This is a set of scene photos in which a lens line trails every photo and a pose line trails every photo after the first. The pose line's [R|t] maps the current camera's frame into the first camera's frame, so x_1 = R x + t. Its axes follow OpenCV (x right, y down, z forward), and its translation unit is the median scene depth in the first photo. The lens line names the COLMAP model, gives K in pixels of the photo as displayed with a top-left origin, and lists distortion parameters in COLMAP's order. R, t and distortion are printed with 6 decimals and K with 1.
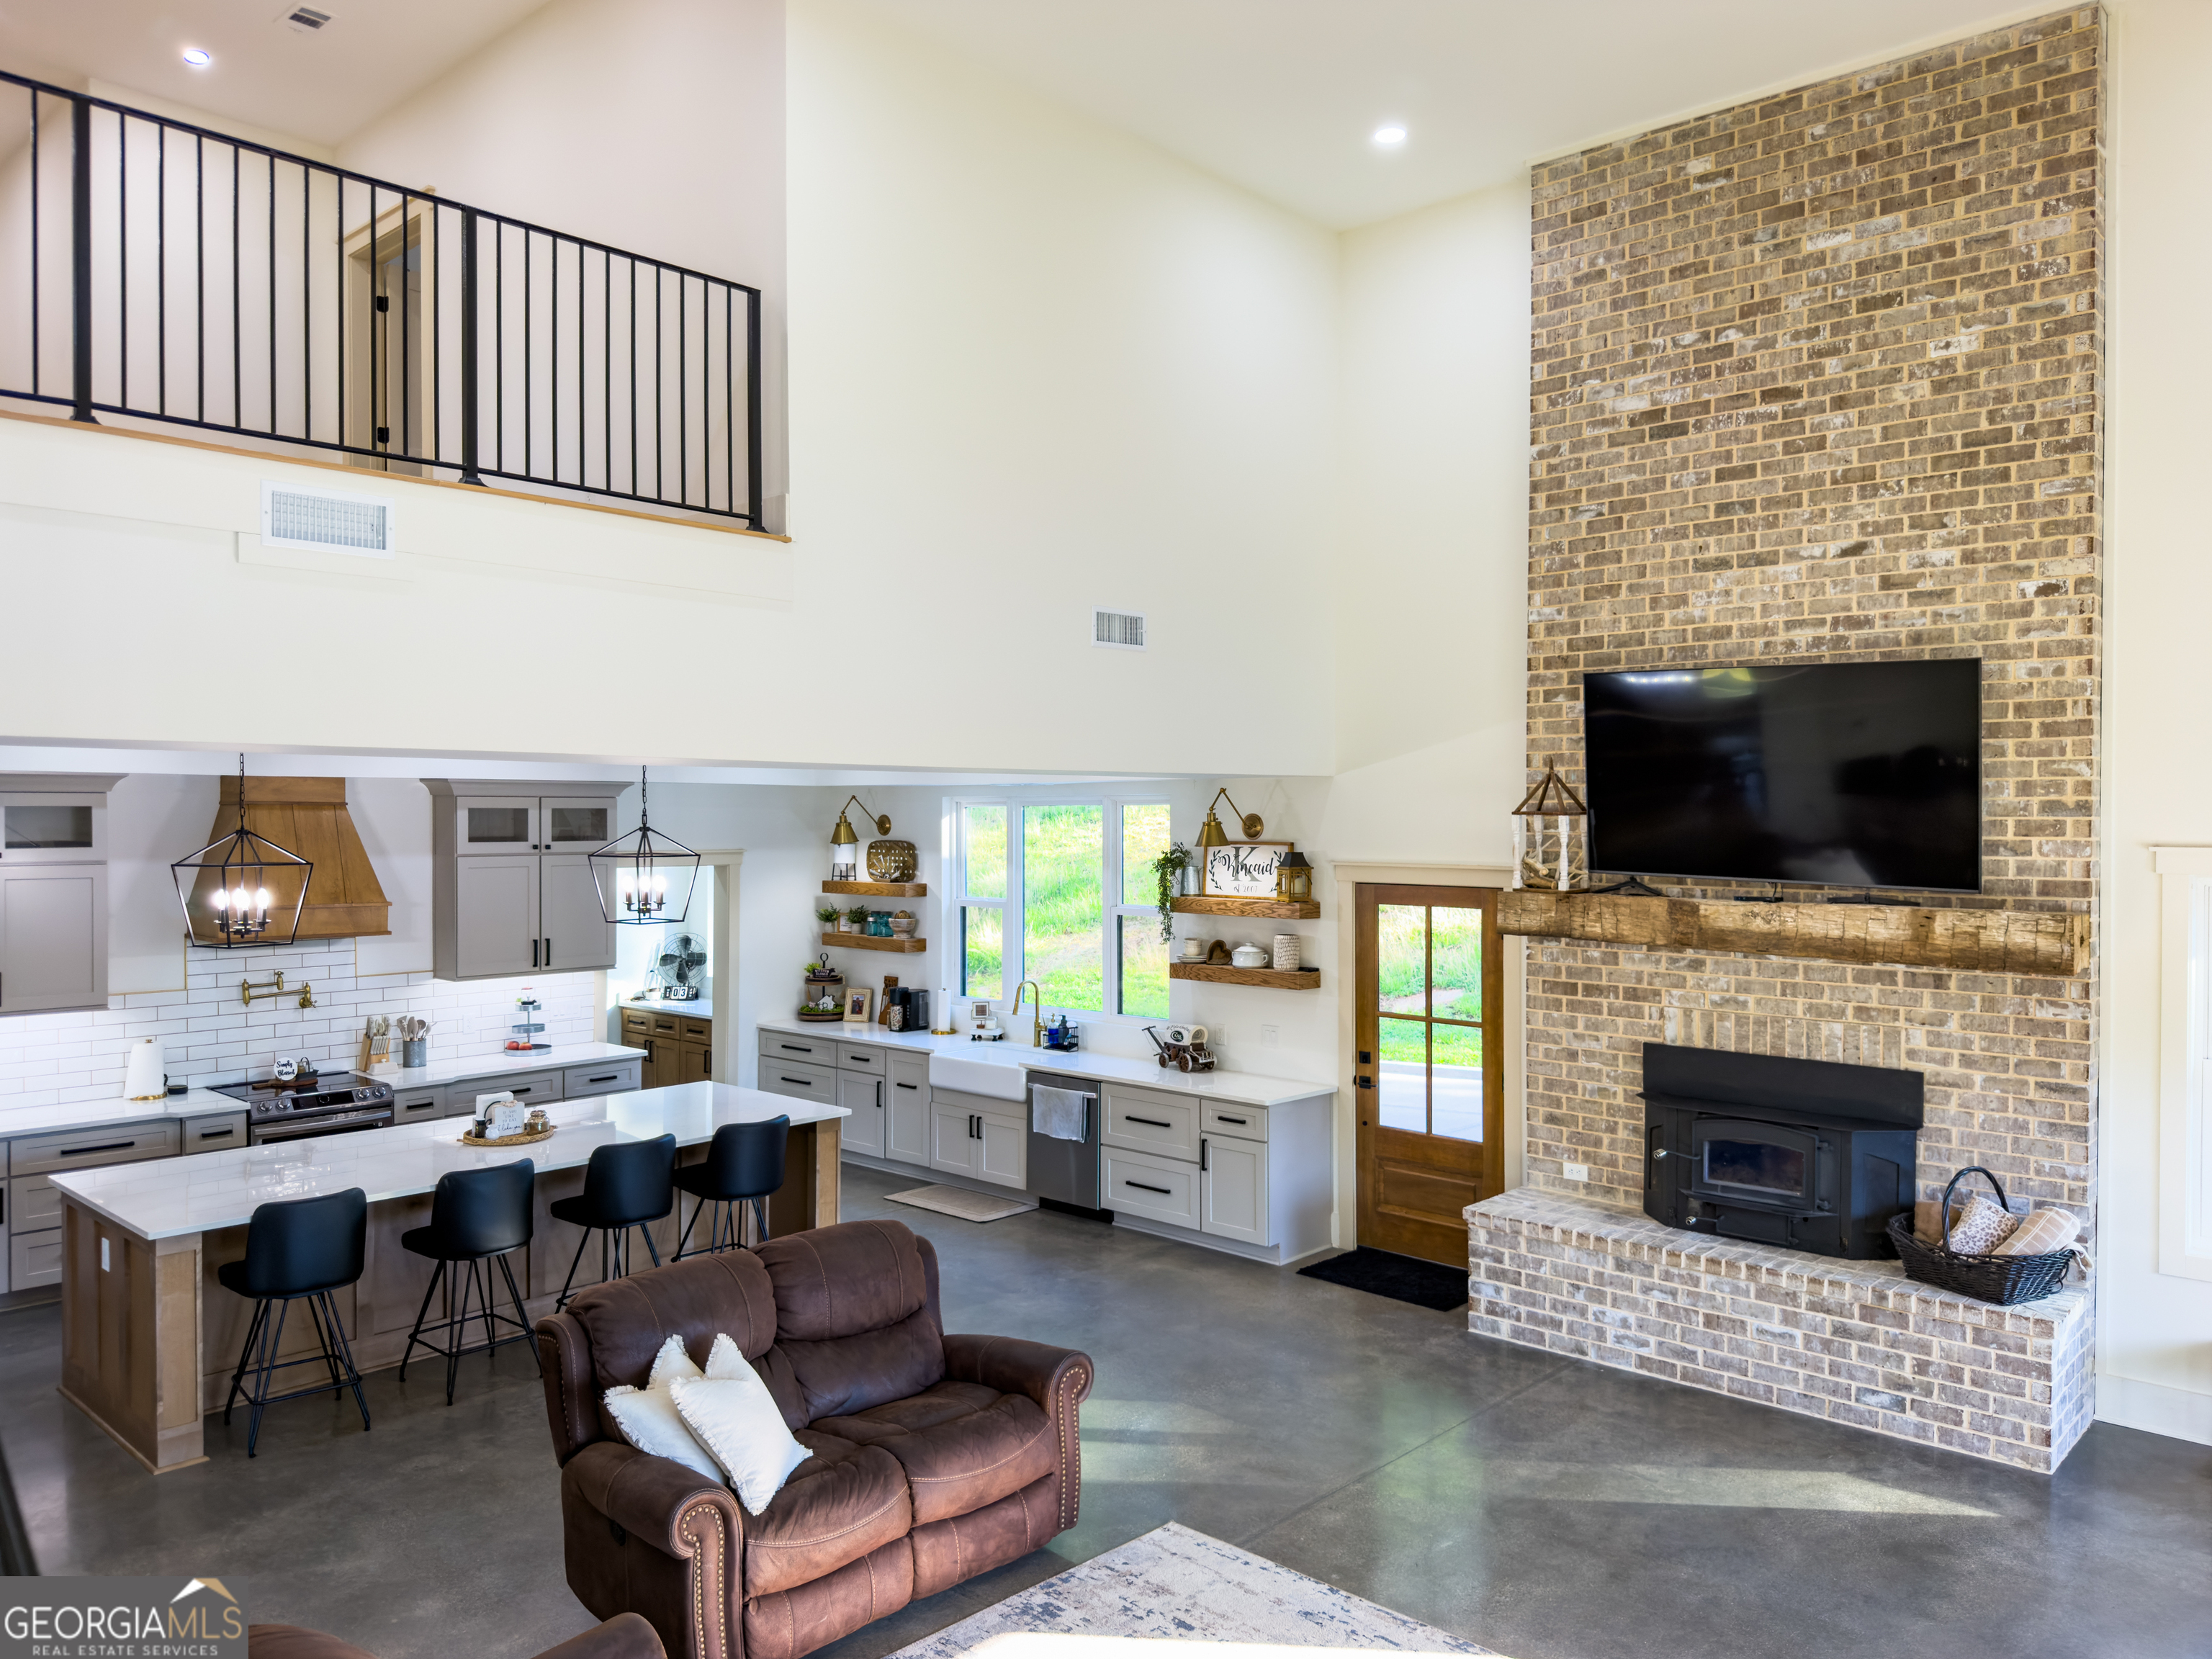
lens RADIAL K [[1524.3, 0, 1106.4], [0, 1524.3, 833.2], [0, 0, 1]] dist [0.054263, -0.069325]
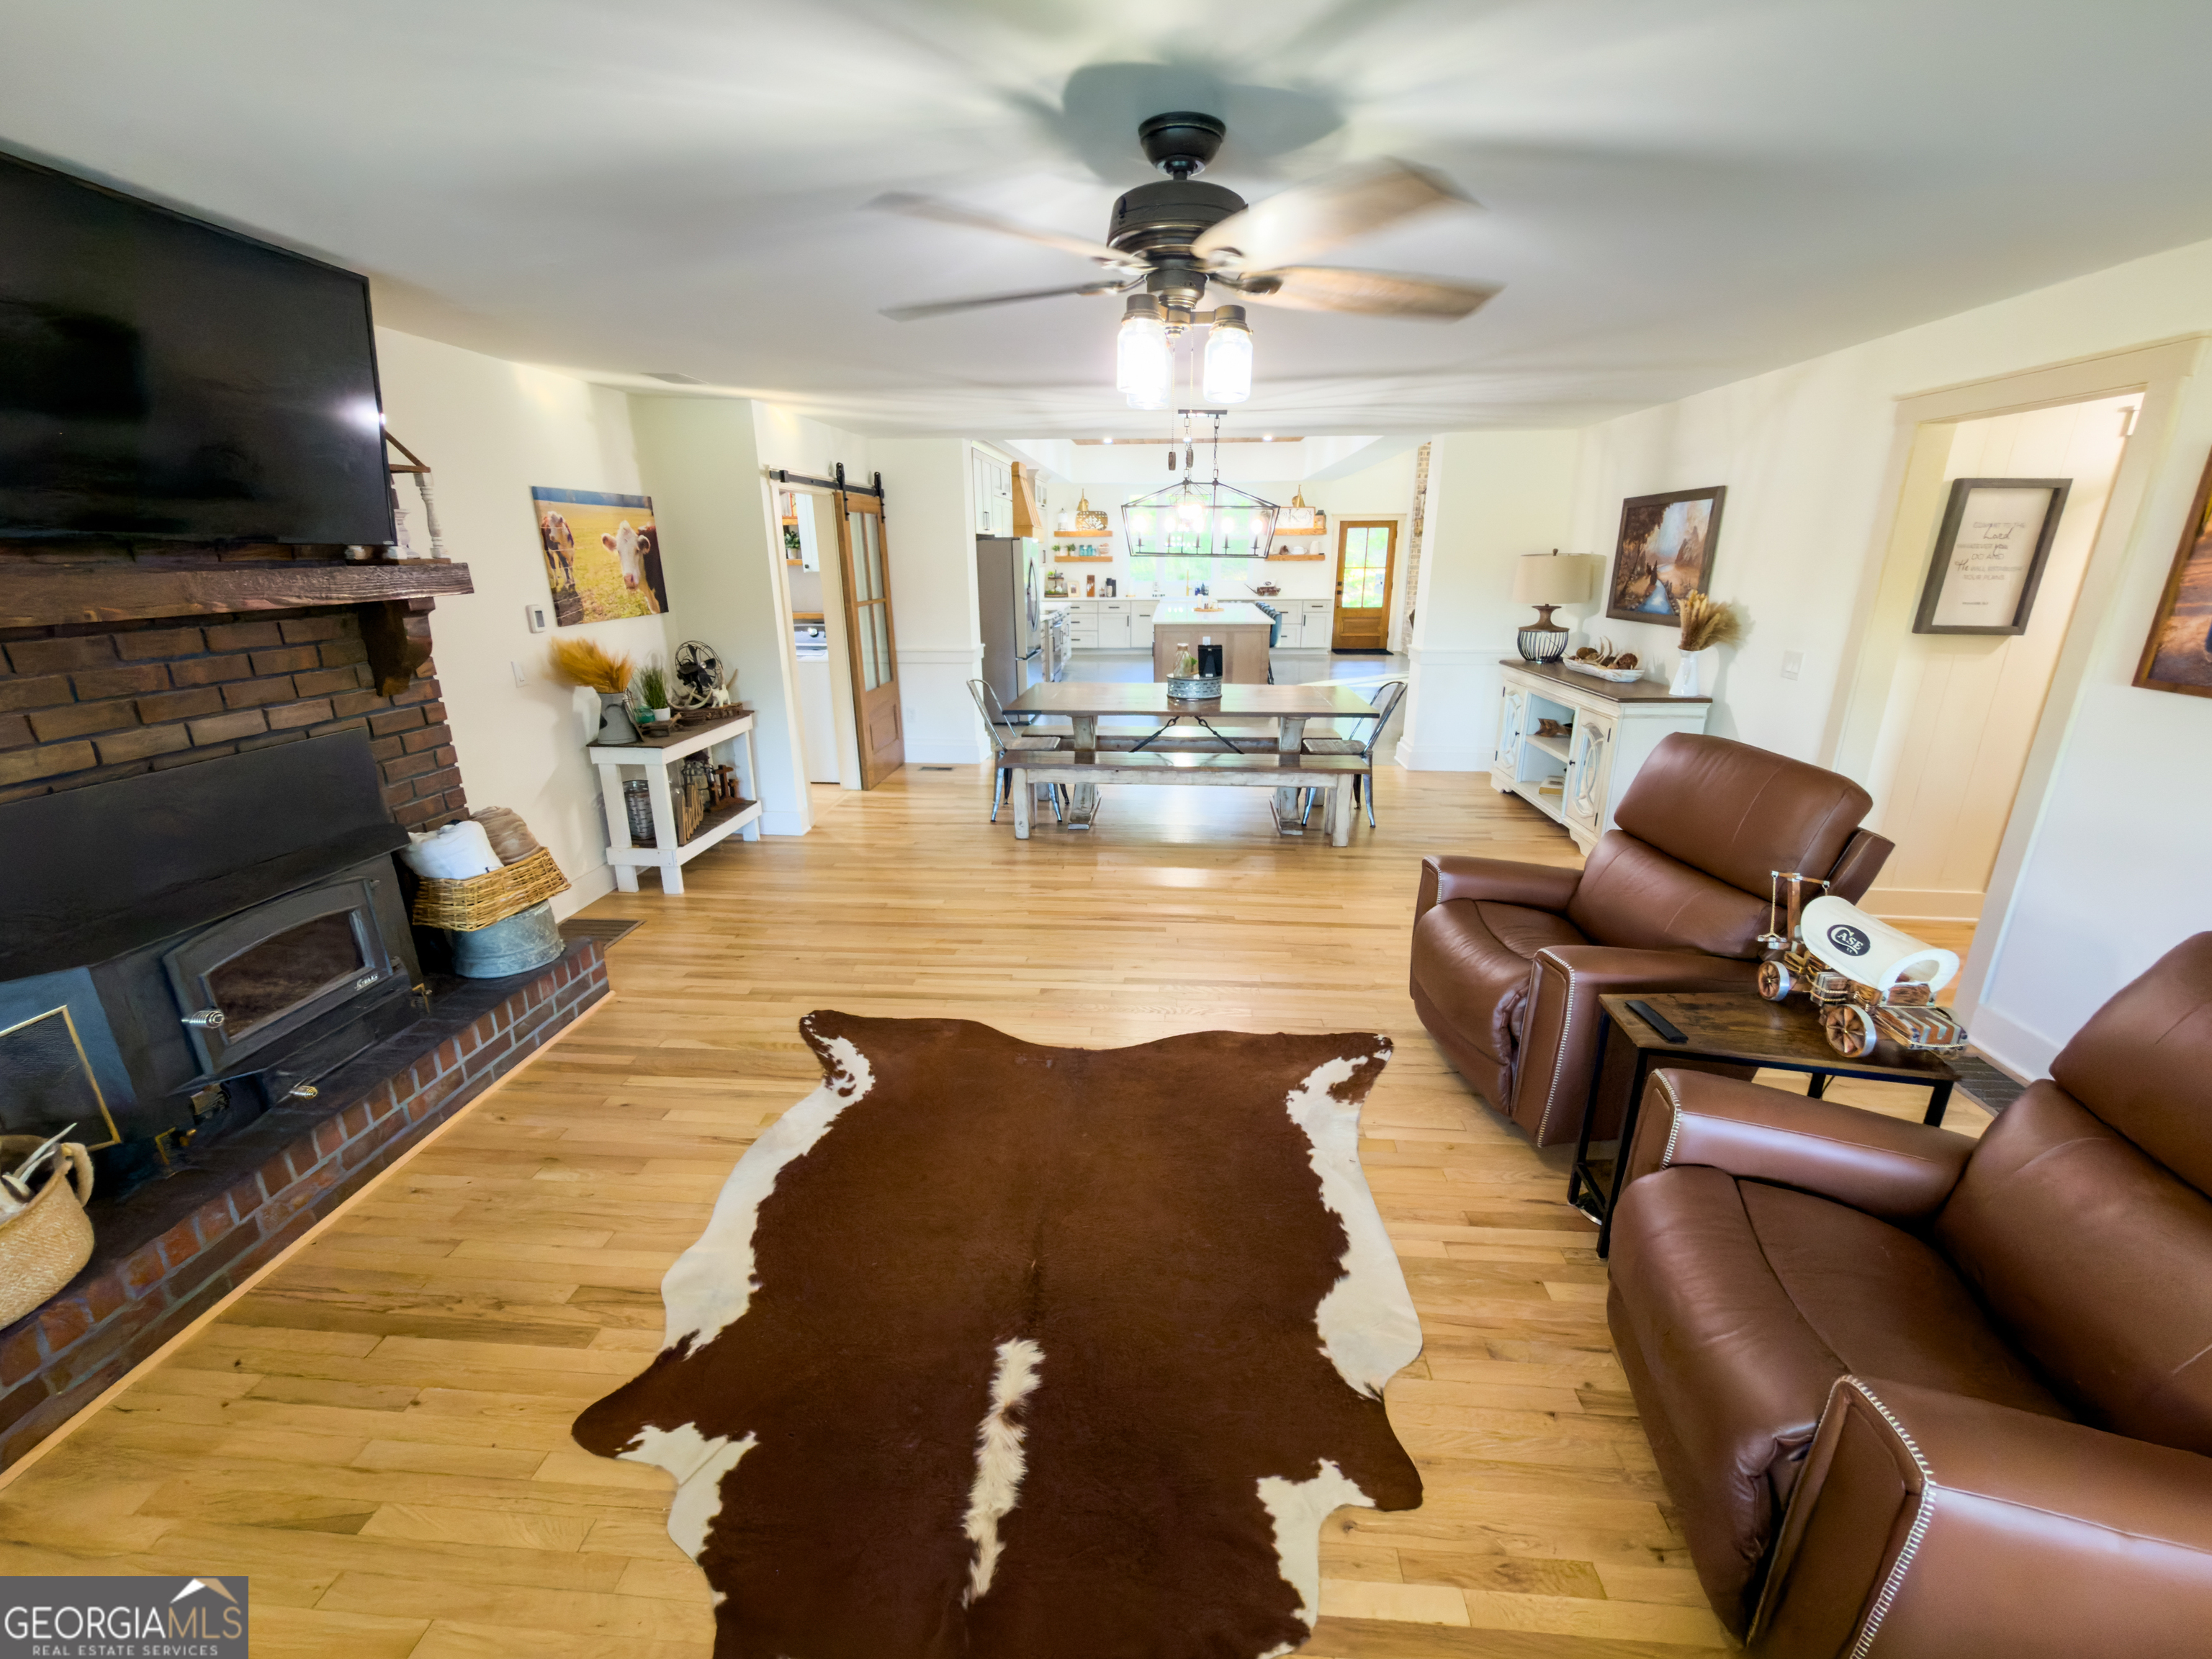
lens RADIAL K [[894.8, 0, 1107.0], [0, 894.8, 816.9], [0, 0, 1]] dist [-0.006487, -0.000479]
pose [[0.779214, -0.189345, 0.597472, -1.465038], [0.016646, 0.959191, 0.282268, 0.097095], [-0.626536, -0.210002, 0.750567, -0.111199]]
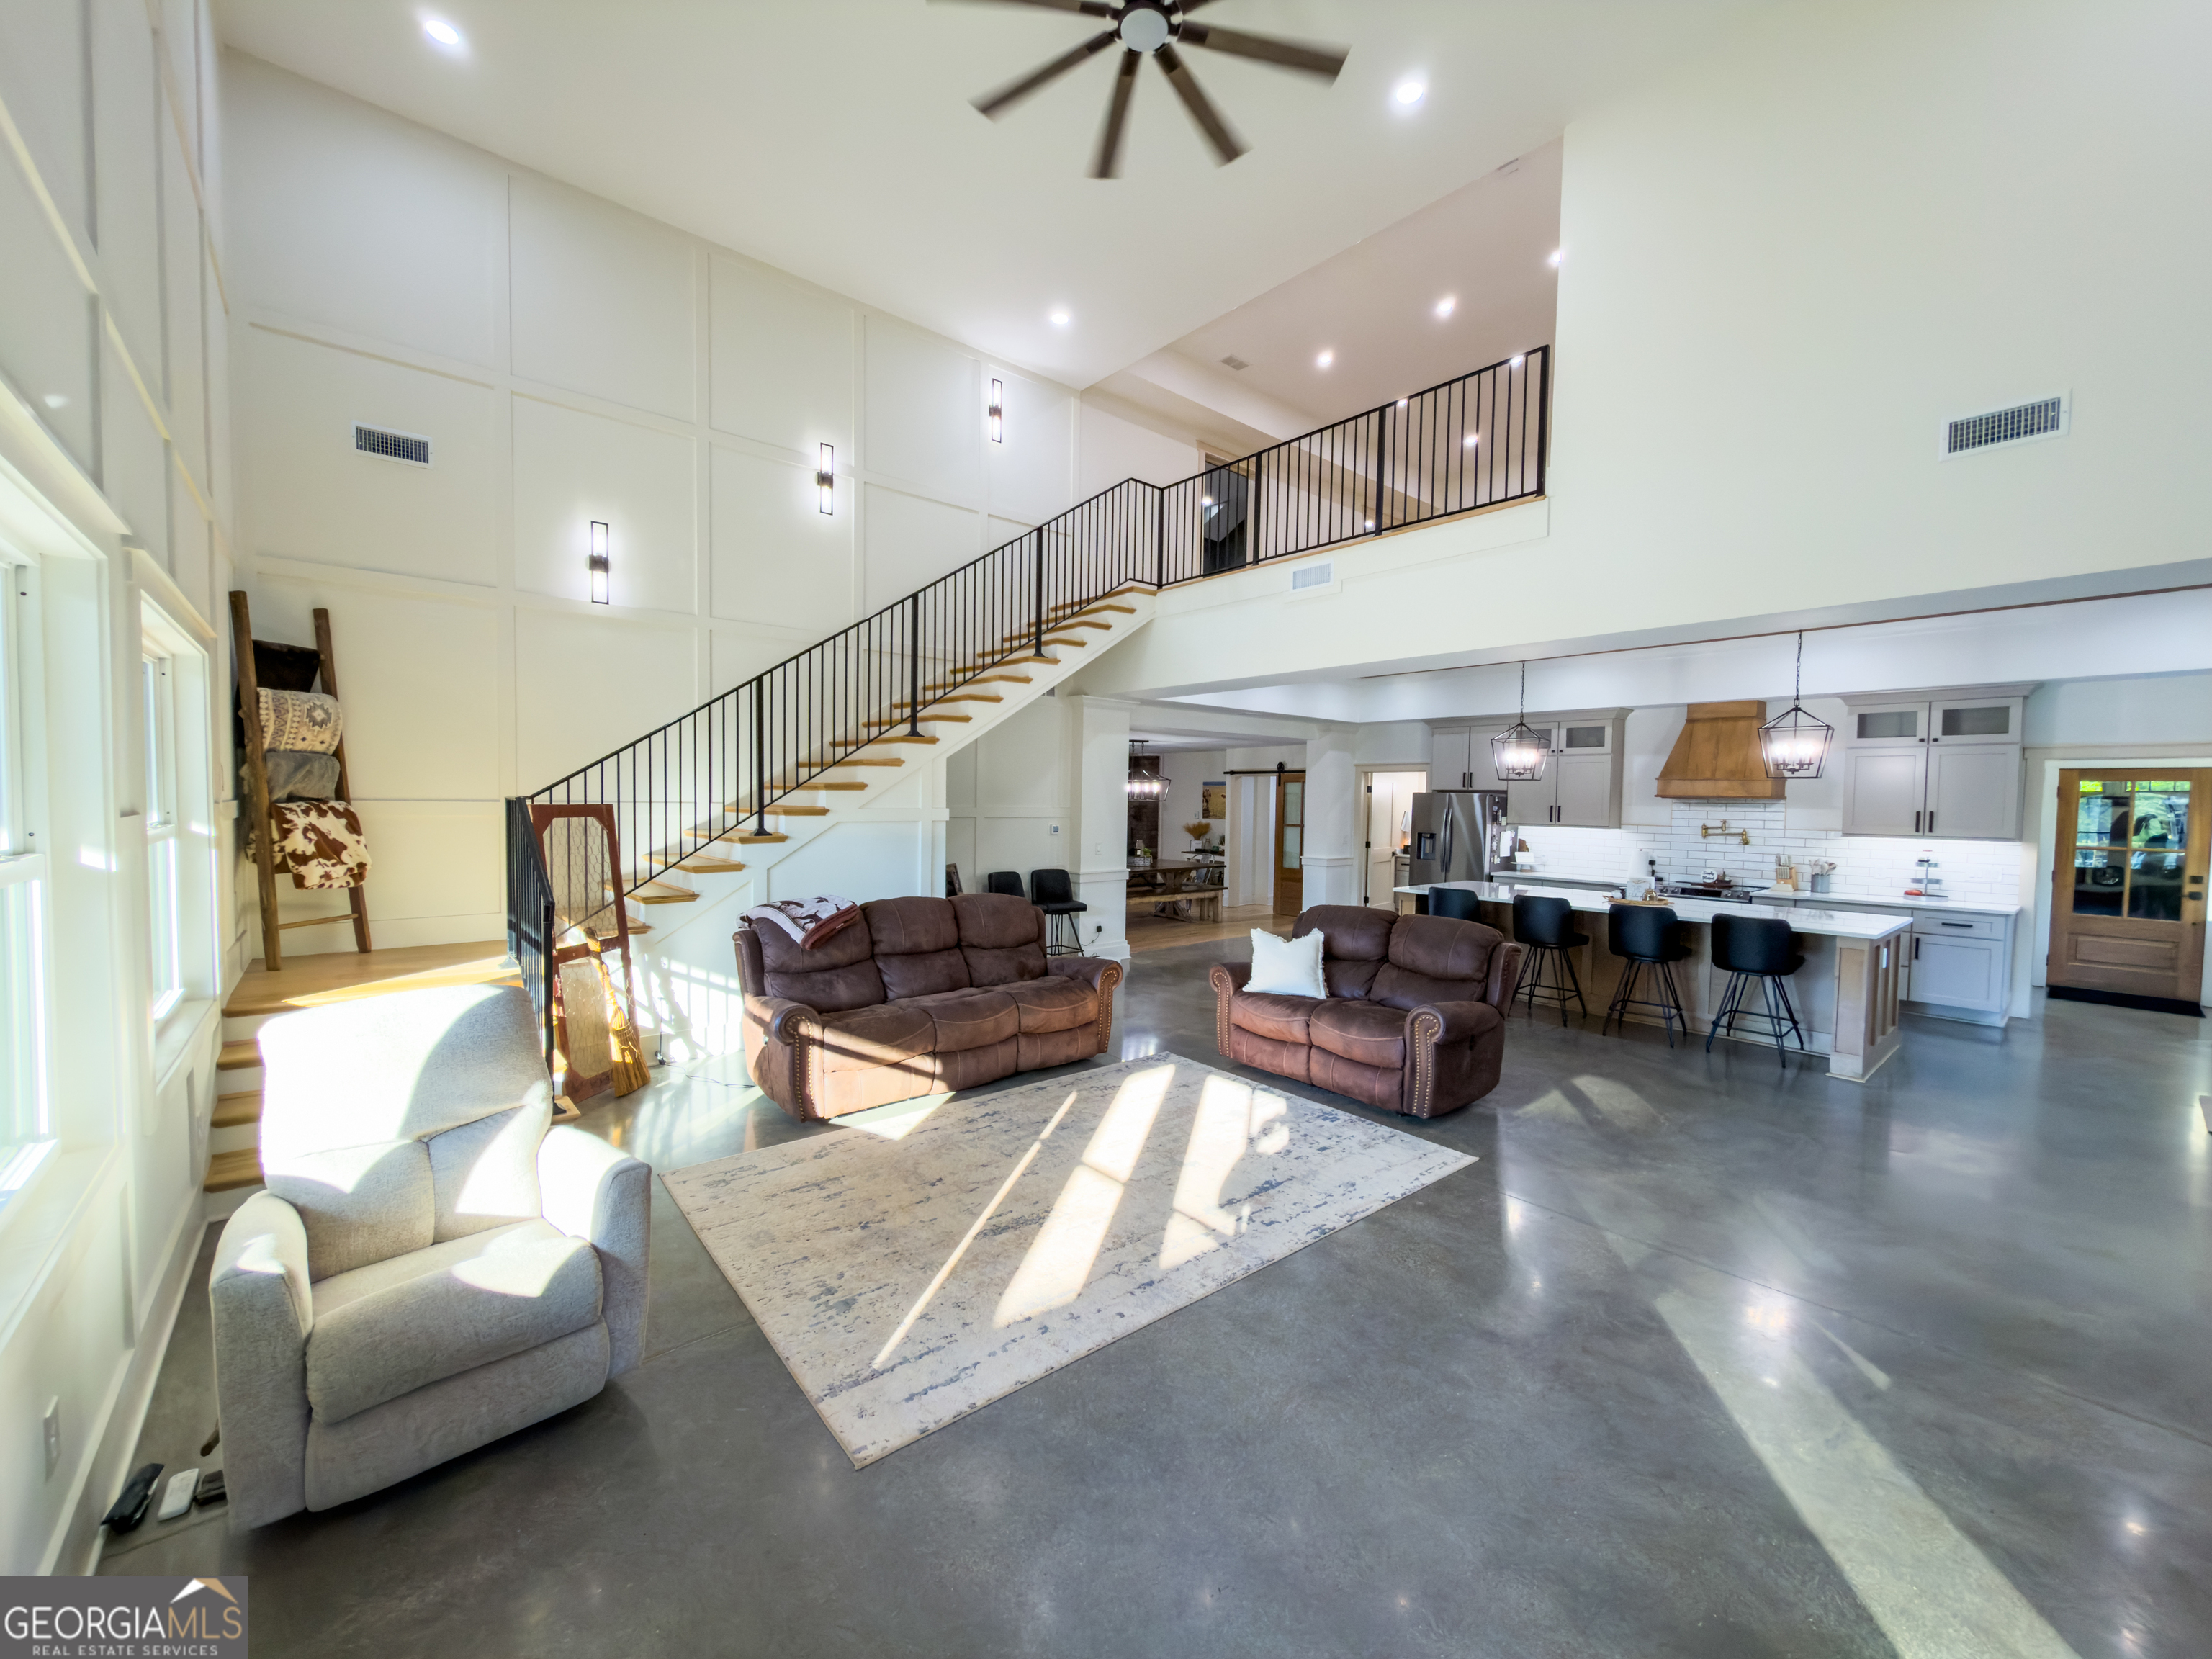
lens RADIAL K [[894.8, 0, 1114.4], [0, 894.8, 824.0], [0, 0, 1]] dist [-0.006487, -0.000479]
pose [[-0.107458, 0.025861, -0.993873, 0.587892], [-0.025103, 0.999272, 0.028716, 0.098671], [0.993893, 0.028035, -0.106731, 0.530495]]
